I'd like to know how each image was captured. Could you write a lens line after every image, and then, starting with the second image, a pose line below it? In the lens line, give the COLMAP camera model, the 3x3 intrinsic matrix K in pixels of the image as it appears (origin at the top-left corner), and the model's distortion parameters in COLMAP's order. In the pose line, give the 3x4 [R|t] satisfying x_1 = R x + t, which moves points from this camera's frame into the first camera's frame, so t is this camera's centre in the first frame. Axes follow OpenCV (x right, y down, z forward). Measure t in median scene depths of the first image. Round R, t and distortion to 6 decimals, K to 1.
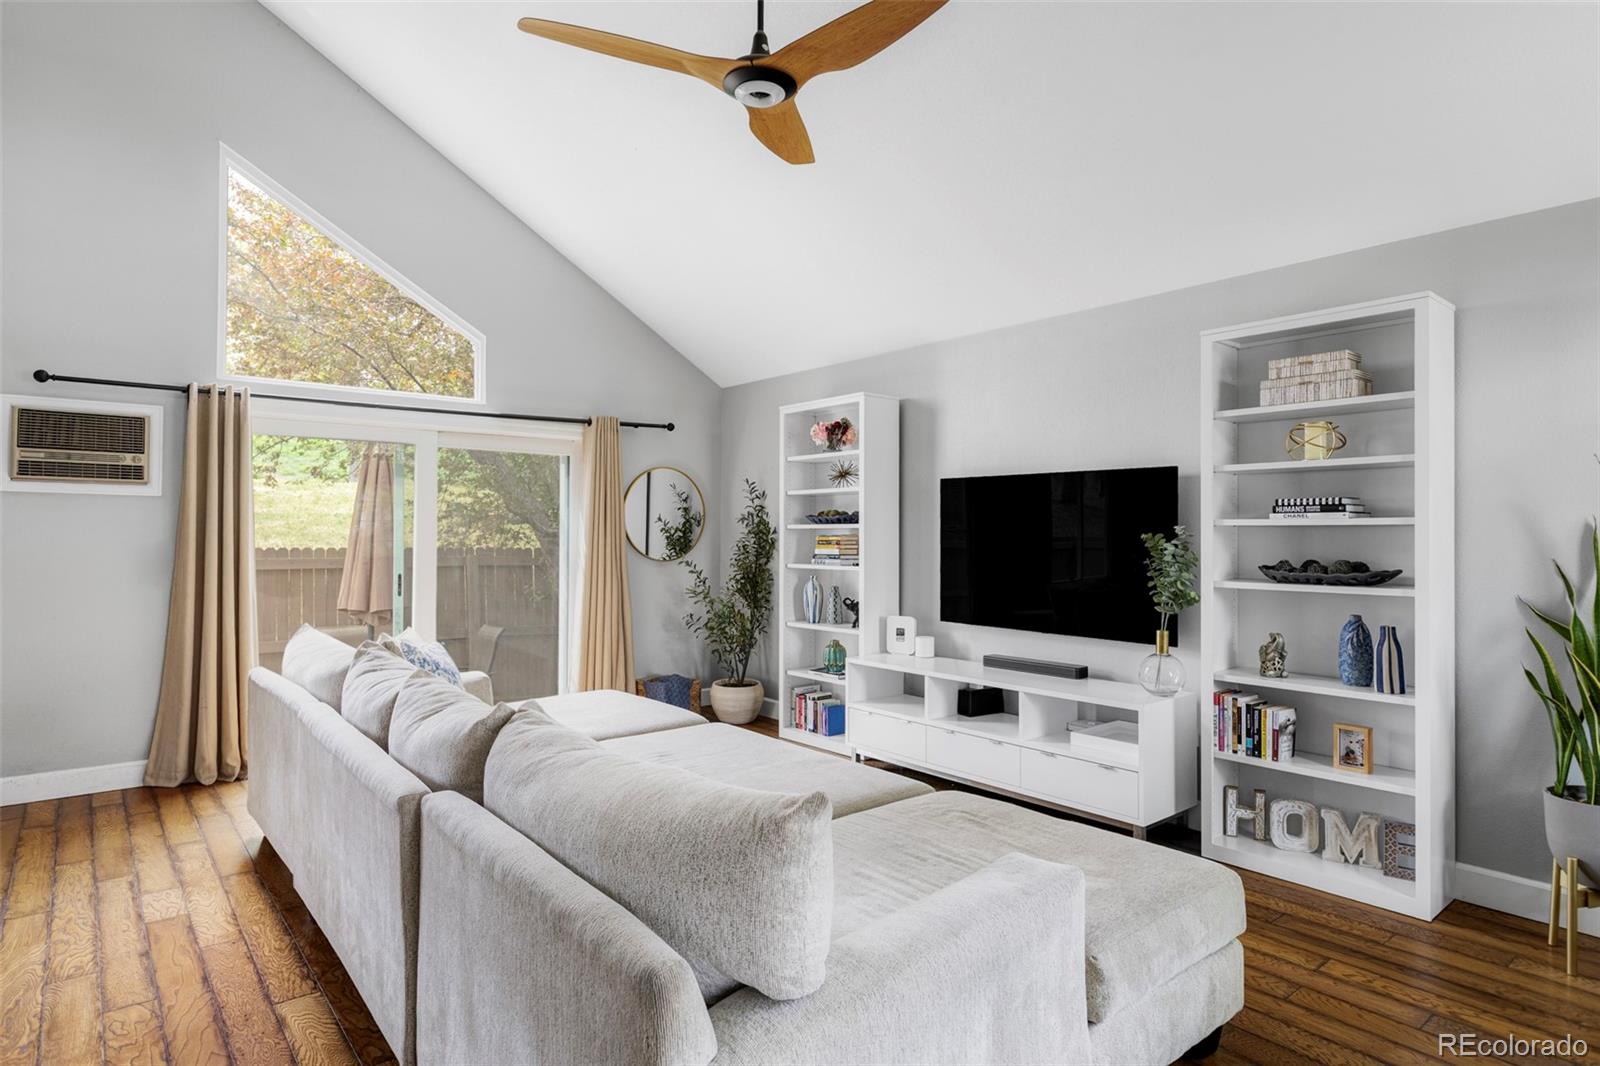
lens RADIAL K [[897.2, 0, 799.7], [0, 897.2, 528.2], [0, 0, 1]] dist [0.001504, 0.000098]
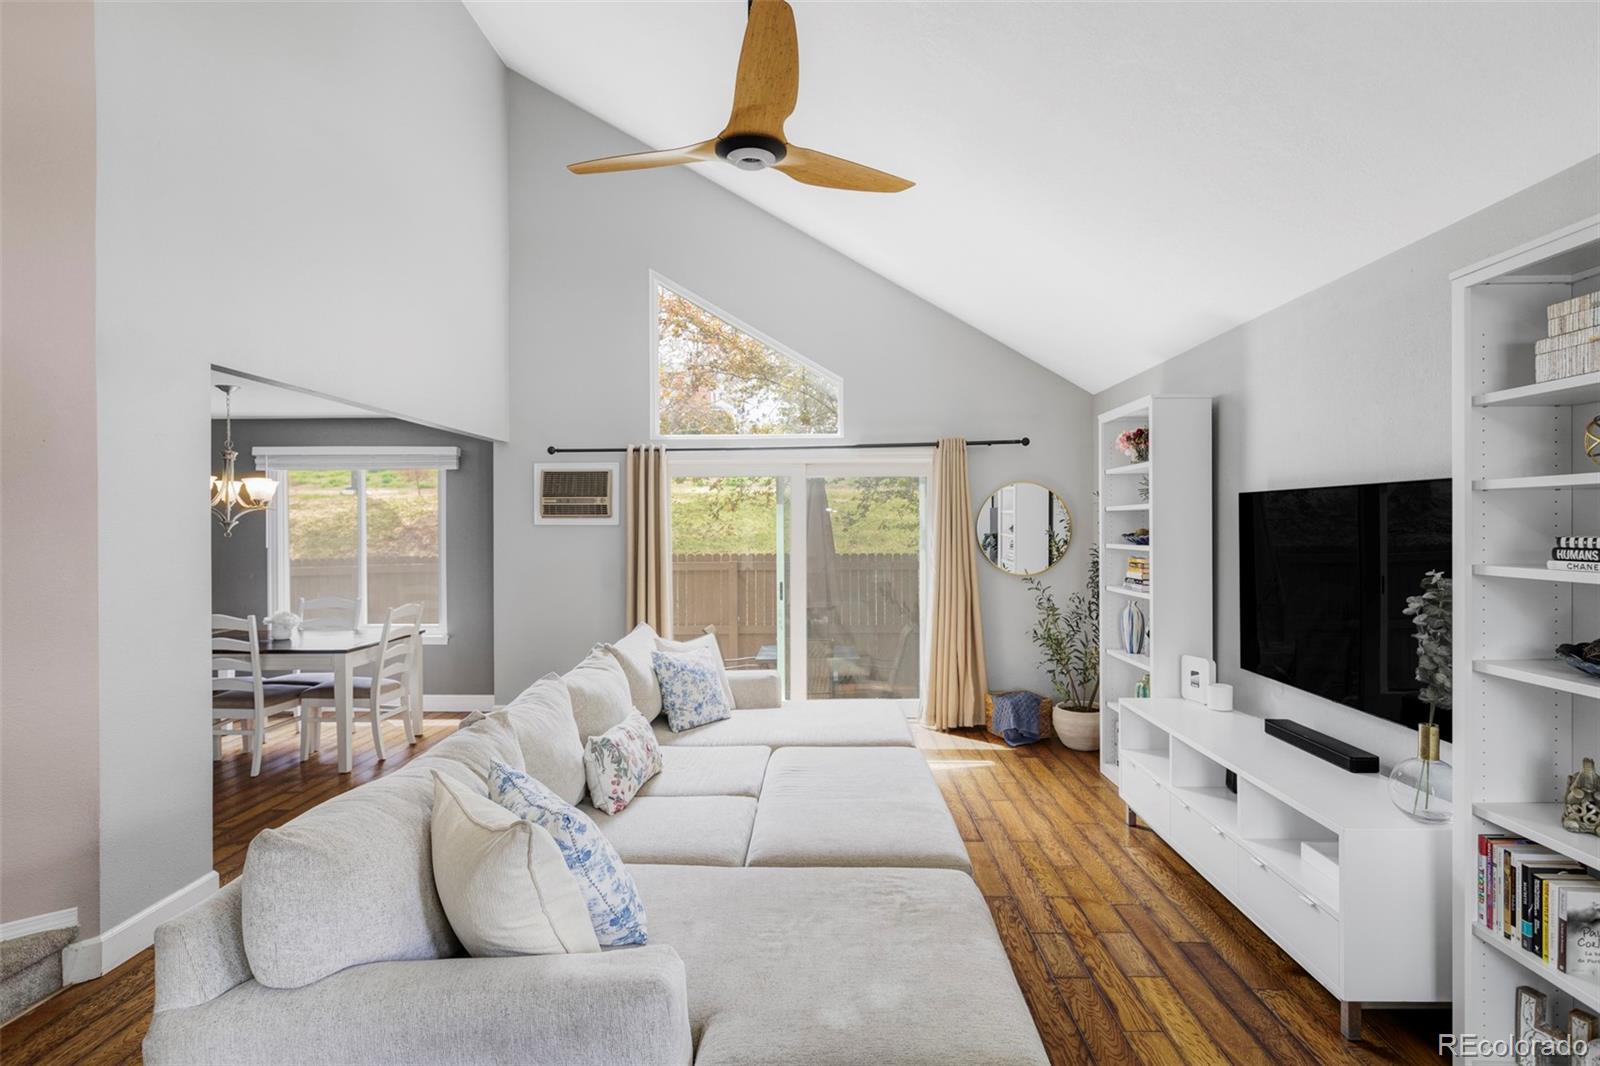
lens RADIAL K [[838.6, 0, 797.5], [0, 838.6, 530.9], [0, 0, 1]] dist [0.000534, -0.000364]
pose [[0.744060, -0.002176, -0.668110, 0.437252], [0.012660, 0.999861, 0.010842, -0.040472], [0.667993, -0.016526, 0.743984, 0.203216]]
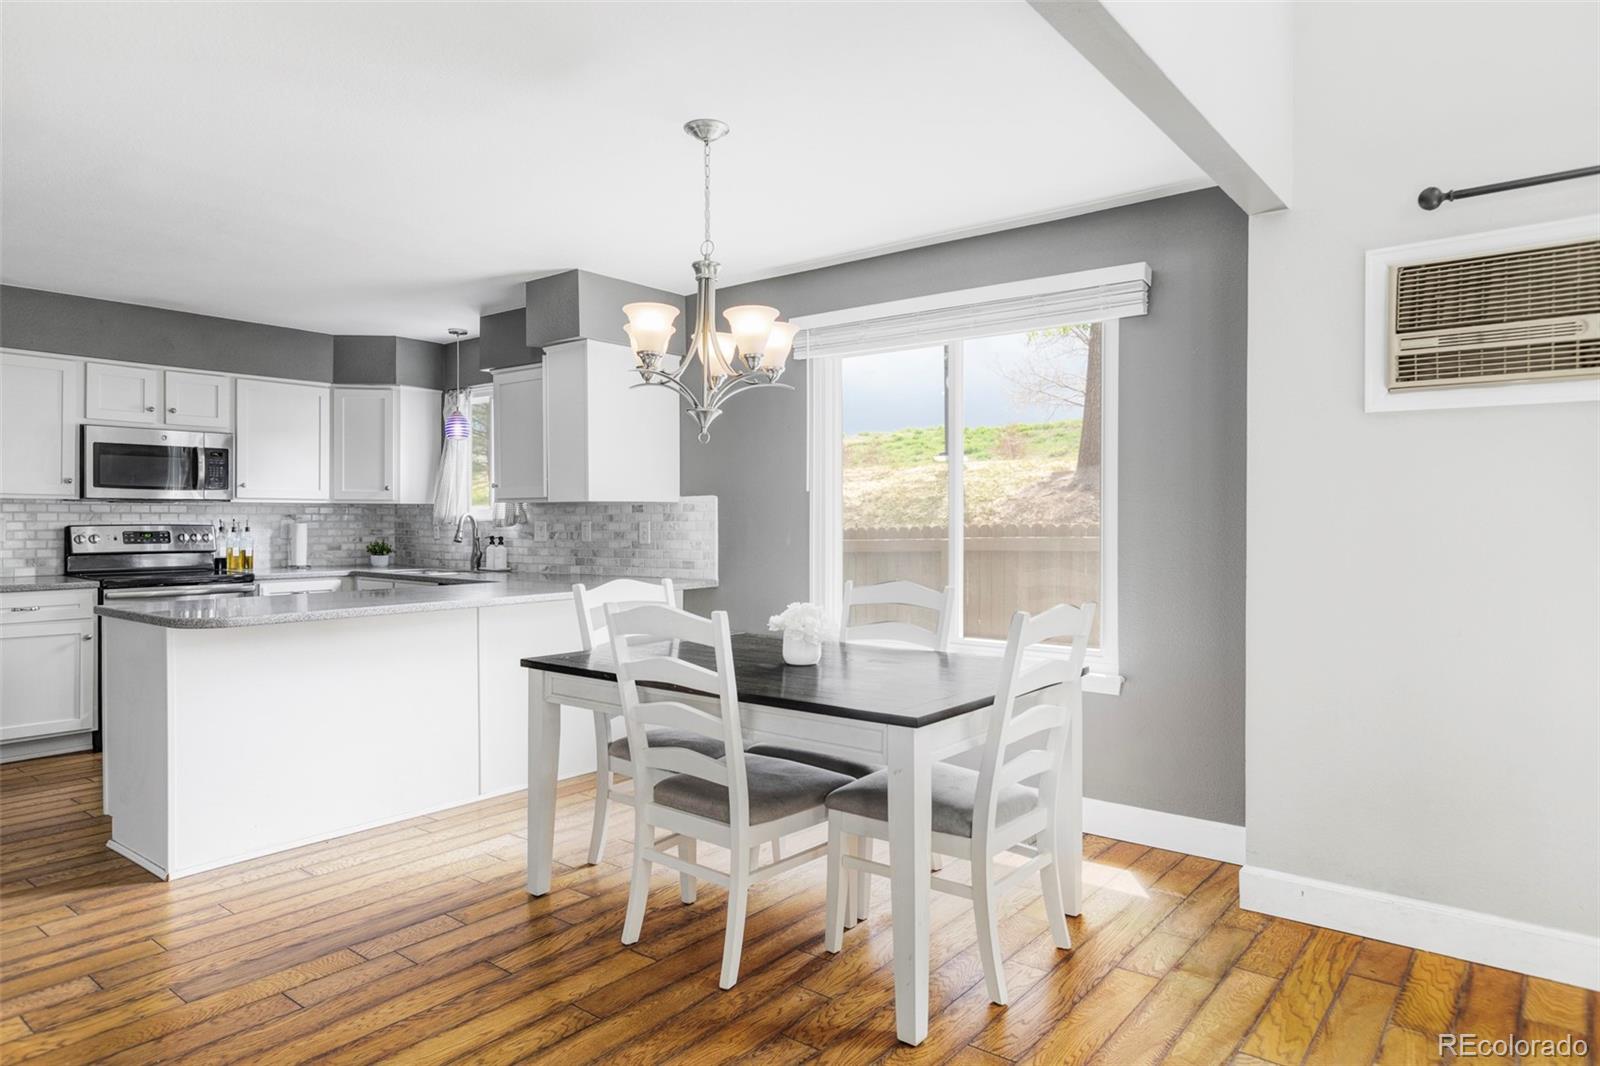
lens RADIAL K [[962.9, 0, 802.6], [0, 962.9, 523.2], [0, 0, 1]] dist [0.001620, 0.001234]
pose [[0.199301, 0.000438, -0.979938, -0.333450], [0.009680, 0.999950, 0.002416, 0.027017], [0.979891, -0.009968, 0.199286, 0.494159]]
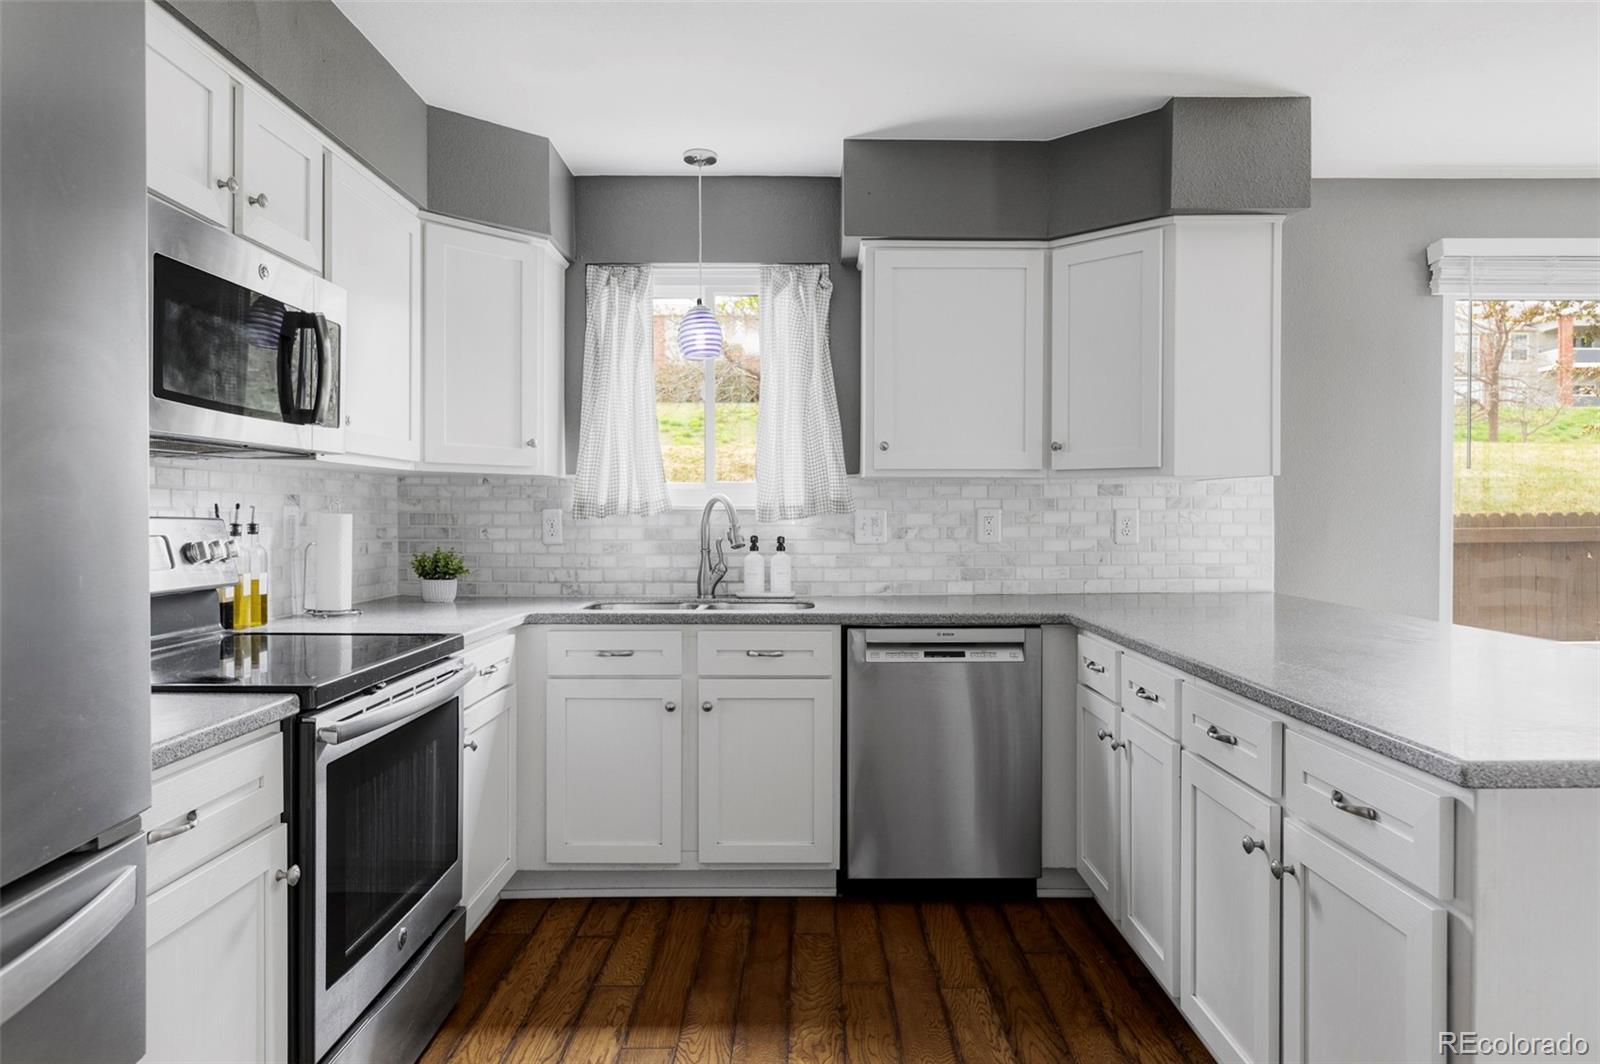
lens RADIAL K [[1030.8, 0, 810.2], [0, 1030.8, 521.8], [0, 0, 1]] dist [-0.001338, -0.002912]
pose [[0.770933, 0.002164, -0.636913, -1.206836], [0.009142, 0.999854, 0.014462, 0.021436], [0.636851, -0.016972, 0.770800, -0.271320]]
